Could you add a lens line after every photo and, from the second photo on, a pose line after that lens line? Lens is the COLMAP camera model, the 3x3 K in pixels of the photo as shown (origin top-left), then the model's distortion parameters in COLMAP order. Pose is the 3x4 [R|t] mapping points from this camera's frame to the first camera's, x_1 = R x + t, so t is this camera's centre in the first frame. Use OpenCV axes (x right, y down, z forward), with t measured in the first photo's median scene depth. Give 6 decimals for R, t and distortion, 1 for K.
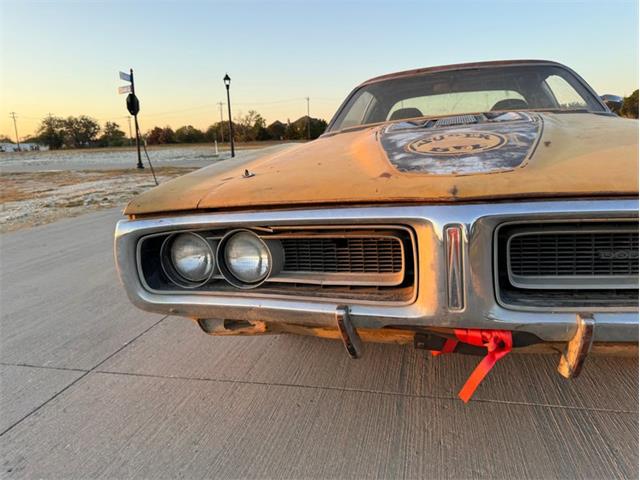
lens RADIAL K [[461.4, 0, 320.6], [0, 461.4, 243.5], [0, 0, 1]] dist [0.007736, -0.017781]
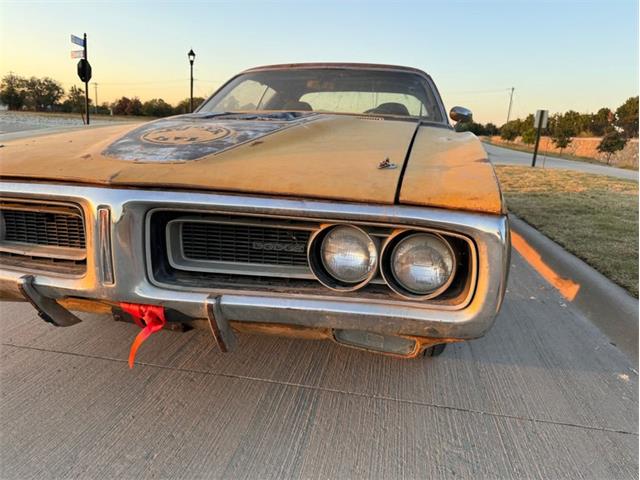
lens RADIAL K [[461.4, 0, 320.6], [0, 461.4, 243.5], [0, 0, 1]] dist [0.007736, -0.017781]
pose [[0.993891, 0.076916, 0.079151, 0.603561], [-0.078791, 0.996673, 0.020850, -0.013630], [-0.077284, -0.026959, 0.996645, -0.114217]]
